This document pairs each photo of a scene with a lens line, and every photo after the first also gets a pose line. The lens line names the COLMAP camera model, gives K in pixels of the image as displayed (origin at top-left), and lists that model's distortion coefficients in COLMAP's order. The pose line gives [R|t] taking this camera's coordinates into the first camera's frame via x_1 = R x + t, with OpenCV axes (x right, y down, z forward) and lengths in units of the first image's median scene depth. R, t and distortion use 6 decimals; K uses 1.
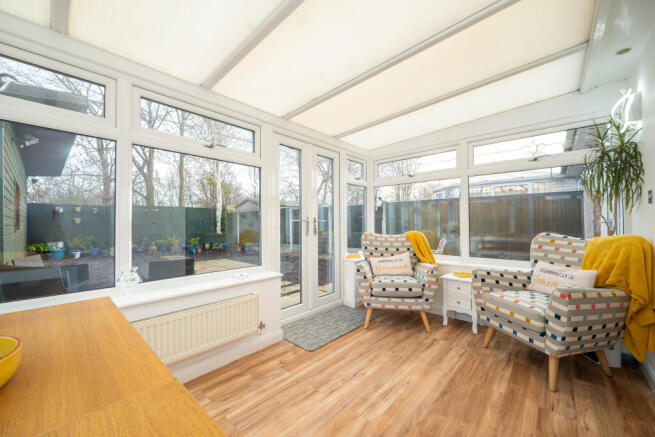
lens RADIAL K [[255.1, 0, 325.9], [0, 255.1, 221.2], [0, 0, 1]] dist [-0.003211, 0.000013]
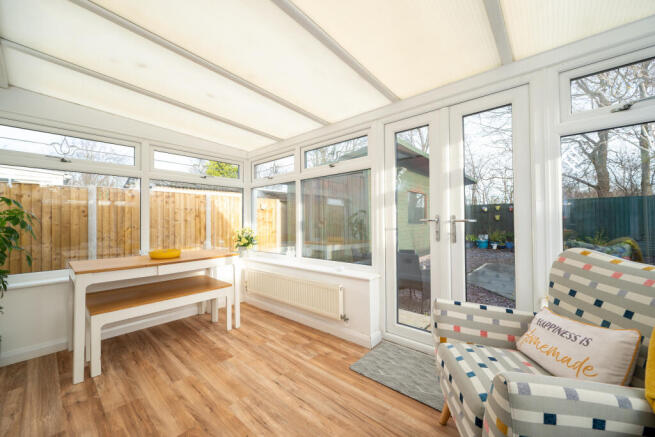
lens RADIAL K [[255.1, 0, 329.3], [0, 255.1, 217.4], [0, 0, 1]] dist [-0.003211, 0.000013]
pose [[0.003595, -0.014303, -0.999891, 0.920548], [0.020827, 0.999682, -0.014225, -0.007337], [0.999777, -0.020774, 0.003892, 1.021129]]
